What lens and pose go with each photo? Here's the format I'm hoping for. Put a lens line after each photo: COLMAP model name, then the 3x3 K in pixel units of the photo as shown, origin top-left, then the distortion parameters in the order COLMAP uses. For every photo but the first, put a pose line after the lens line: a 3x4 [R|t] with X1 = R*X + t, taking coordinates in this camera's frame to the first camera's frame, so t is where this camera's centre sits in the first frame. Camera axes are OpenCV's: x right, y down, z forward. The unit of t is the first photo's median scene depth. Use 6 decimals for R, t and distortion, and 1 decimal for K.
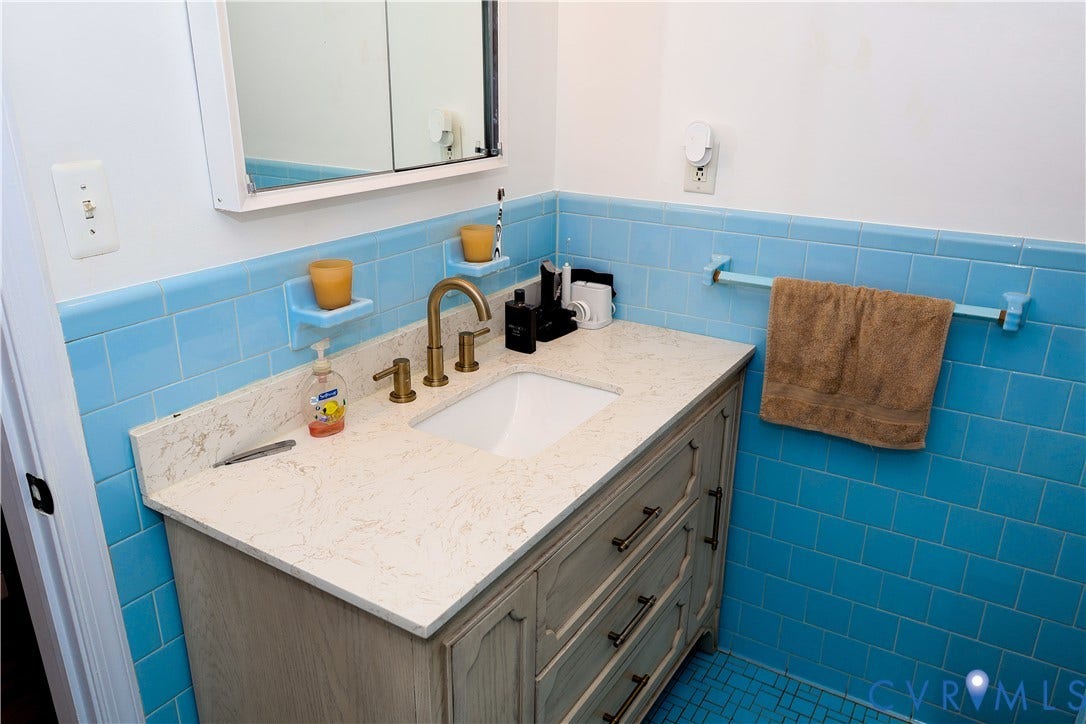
lens RADIAL K [[812.0, 0, 543.0], [0, 812.0, 362.0], [0, 0, 1]] dist [-0.000221, -0.000922]
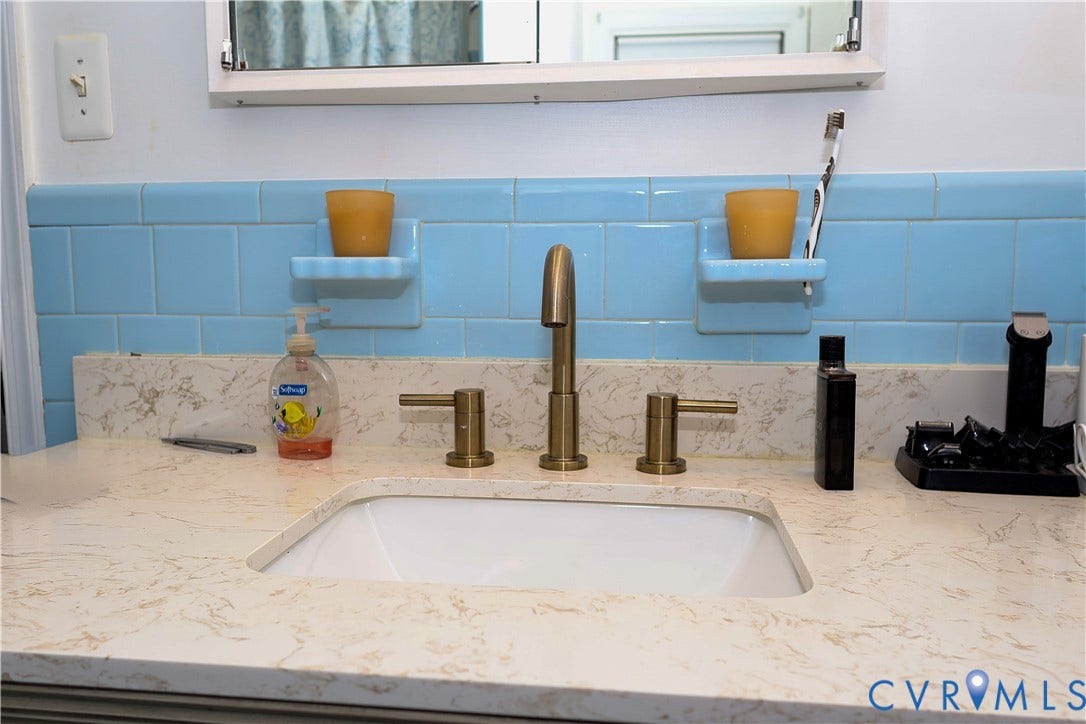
lens RADIAL K [[854.5, 0, 543.0], [0, 854.5, 362.0], [0, 0, 1]] dist [-0.005733, -0.006733]
pose [[0.413993, 0.083516, -0.906441, 0.414252], [-0.307740, 0.949992, -0.053024, -0.004722], [0.856683, 0.300900, 0.418991, 0.887446]]
